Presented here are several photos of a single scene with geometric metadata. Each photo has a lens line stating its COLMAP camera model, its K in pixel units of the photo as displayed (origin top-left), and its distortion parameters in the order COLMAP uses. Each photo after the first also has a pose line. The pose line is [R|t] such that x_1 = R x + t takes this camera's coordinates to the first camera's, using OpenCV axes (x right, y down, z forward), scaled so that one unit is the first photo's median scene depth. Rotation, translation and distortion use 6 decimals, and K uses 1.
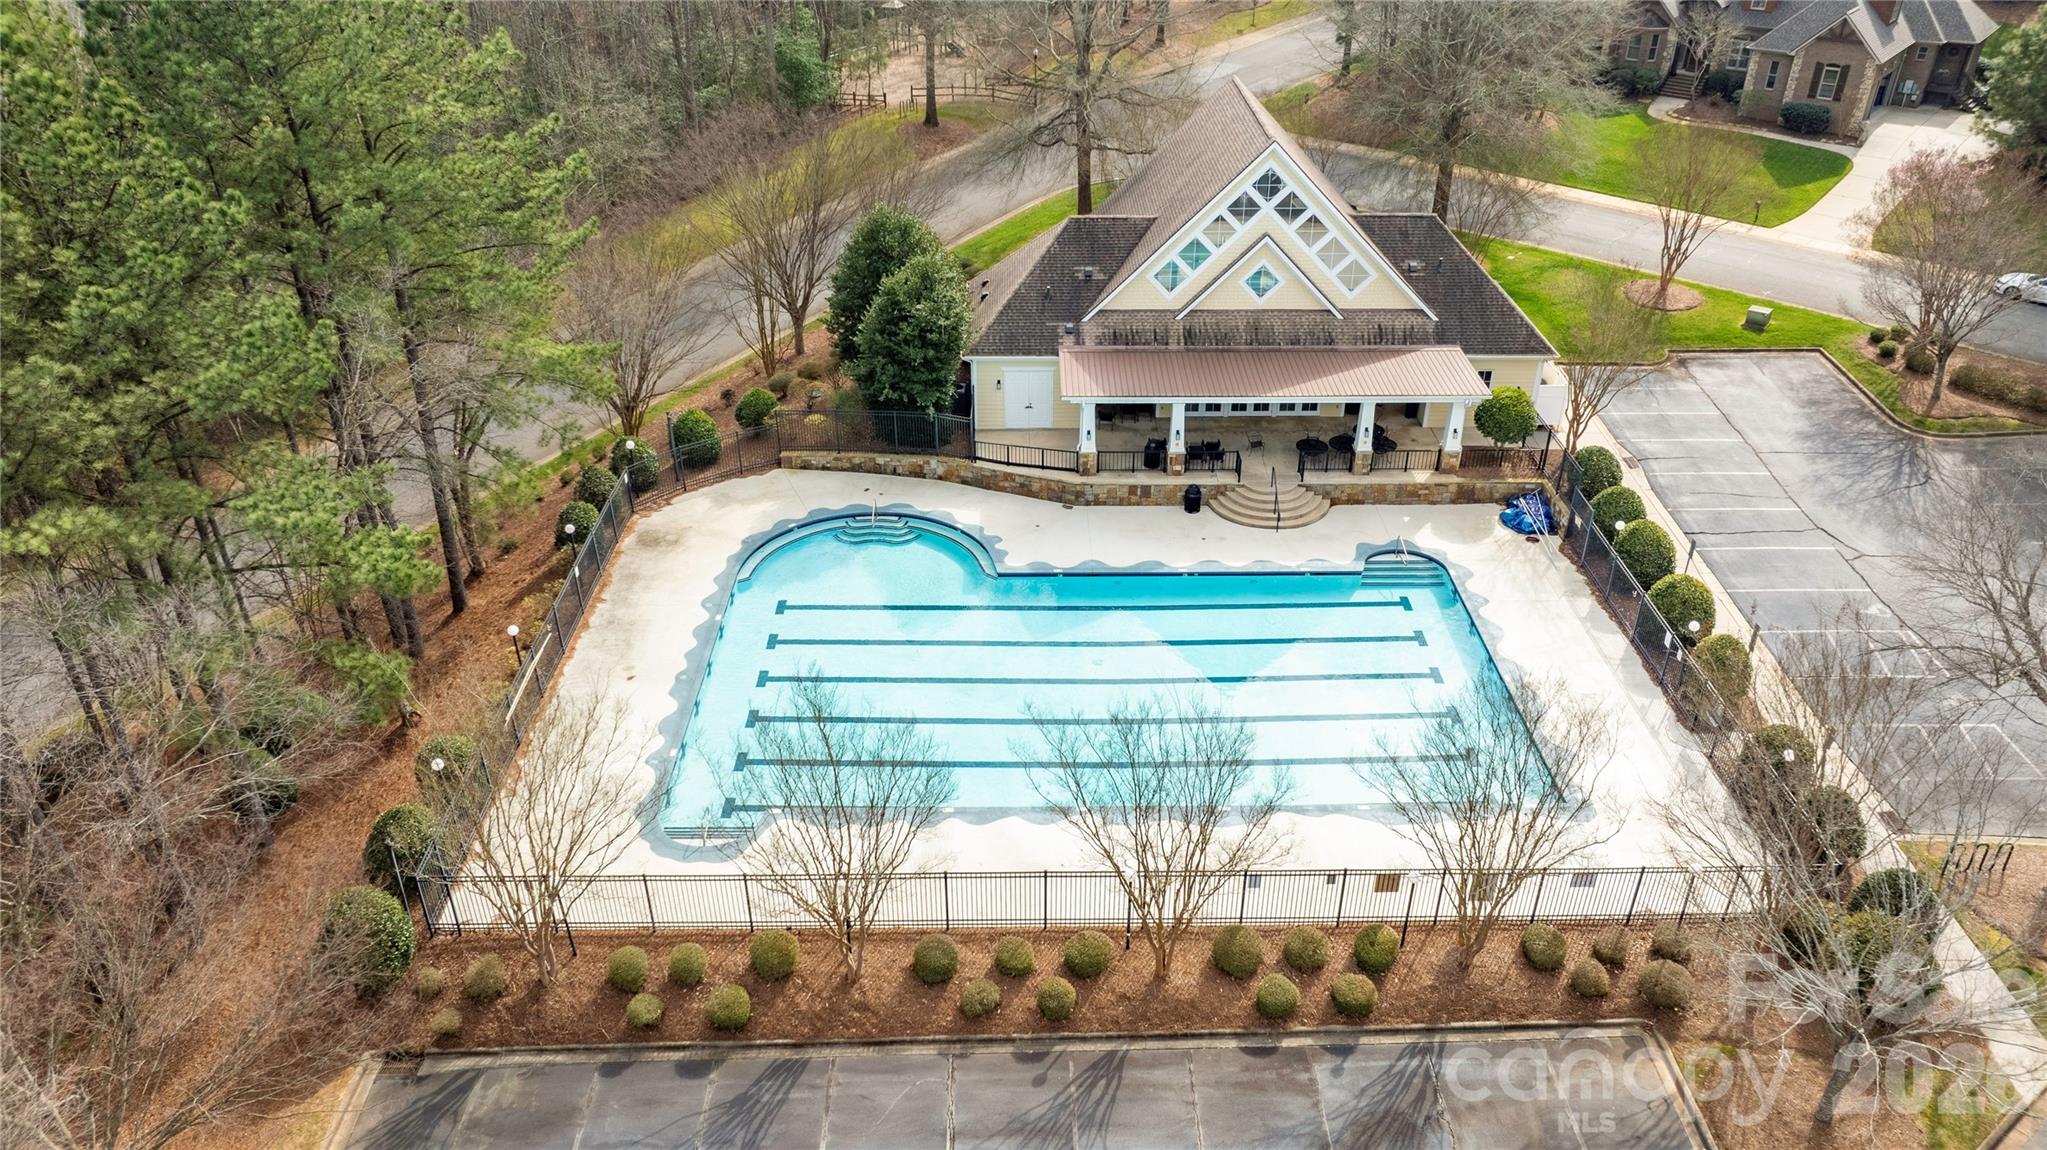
lens RADIAL K [[1451.9, 0, 1023.5], [0, 1451.9, 575.0], [0, 0, 1]] dist [-0.035780, 0.001730]
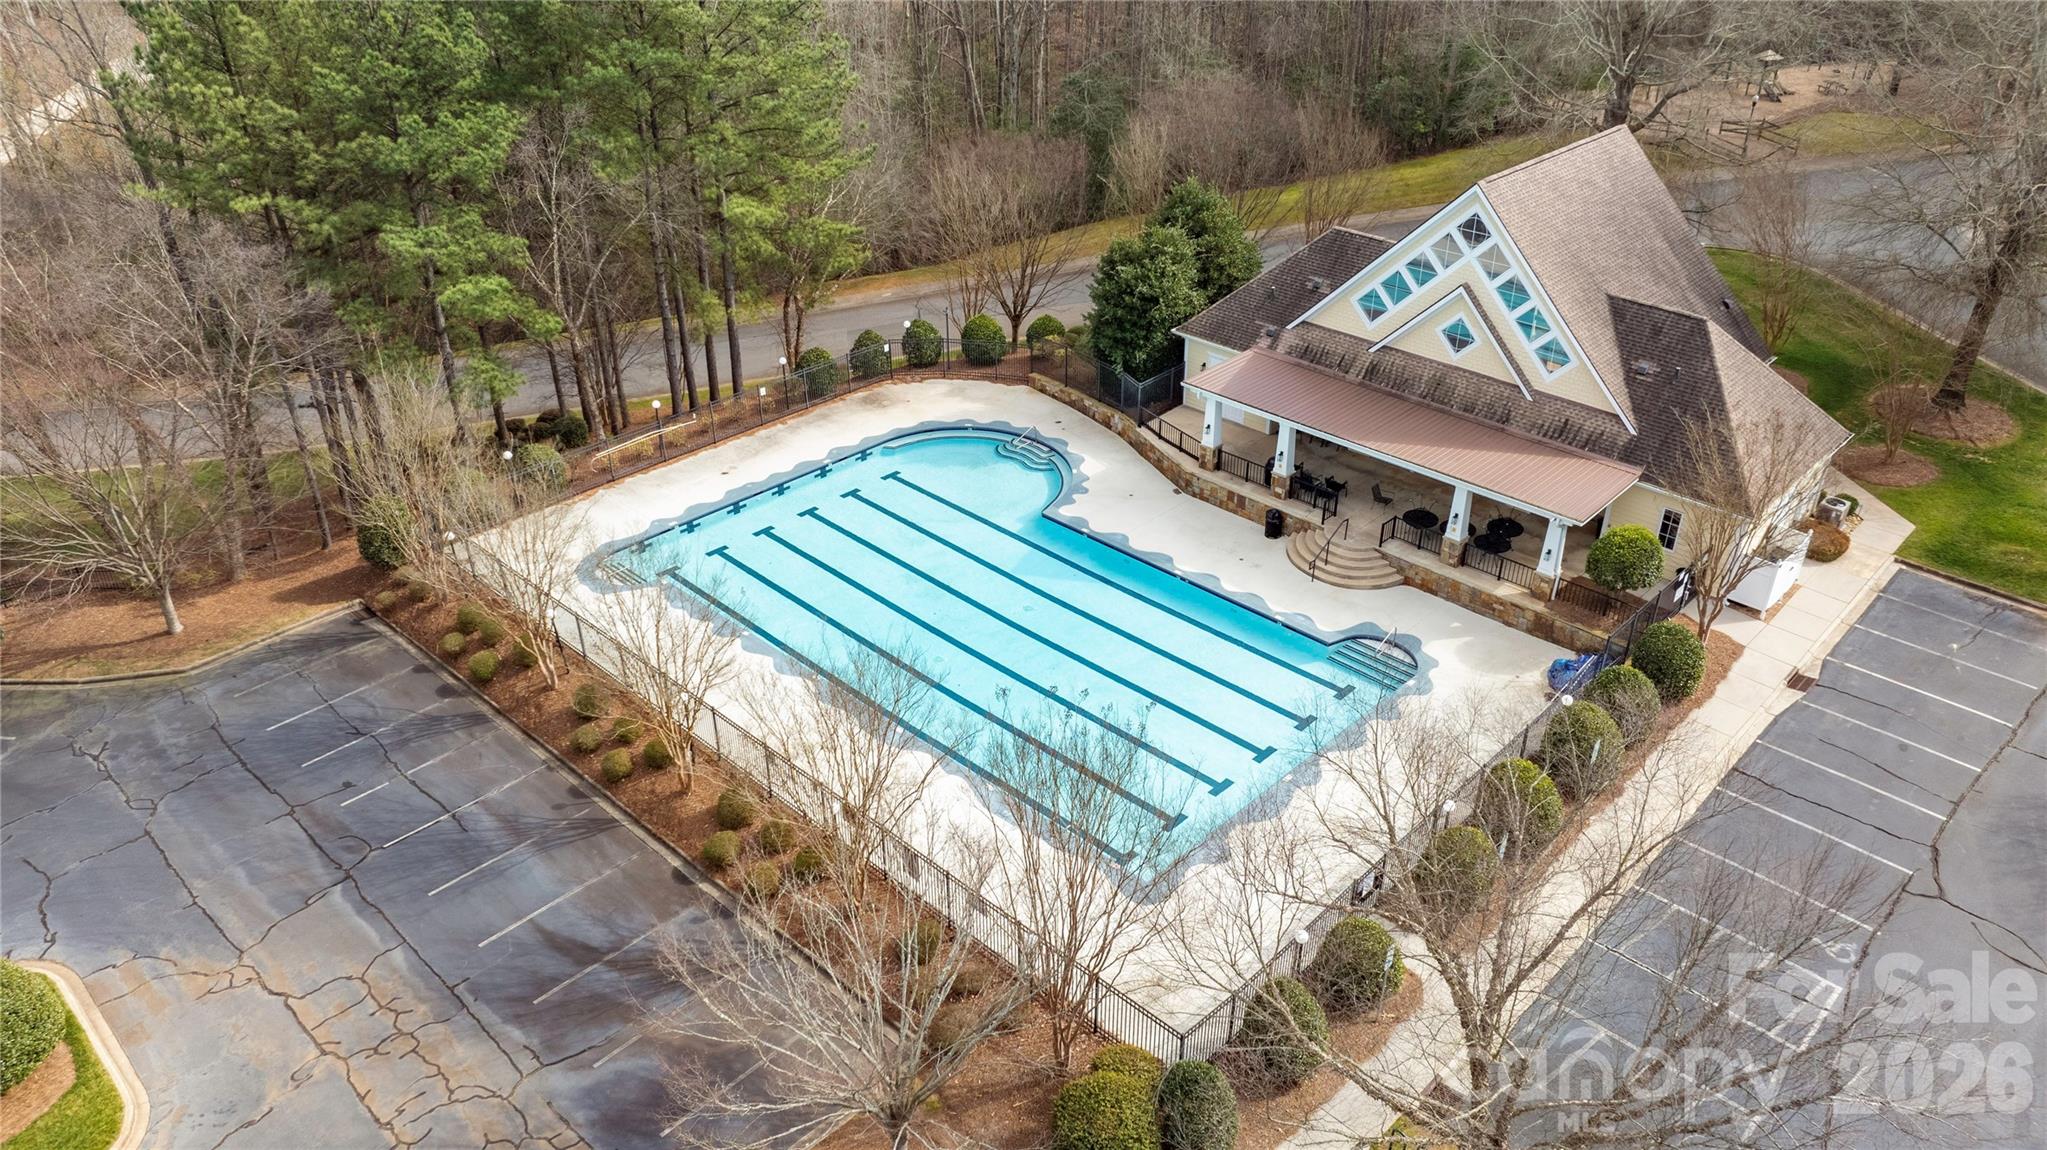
lens RADIAL K [[1451.9, 0, 1023.5], [0, 1451.9, 575.0], [0, 0, 1]] dist [-0.035780, 0.001730]
pose [[0.709940, 0.356533, -0.607346, 0.591537], [-0.357863, 0.925381, 0.124916, -0.081176], [0.606563, 0.128664, 0.784555, 0.143526]]
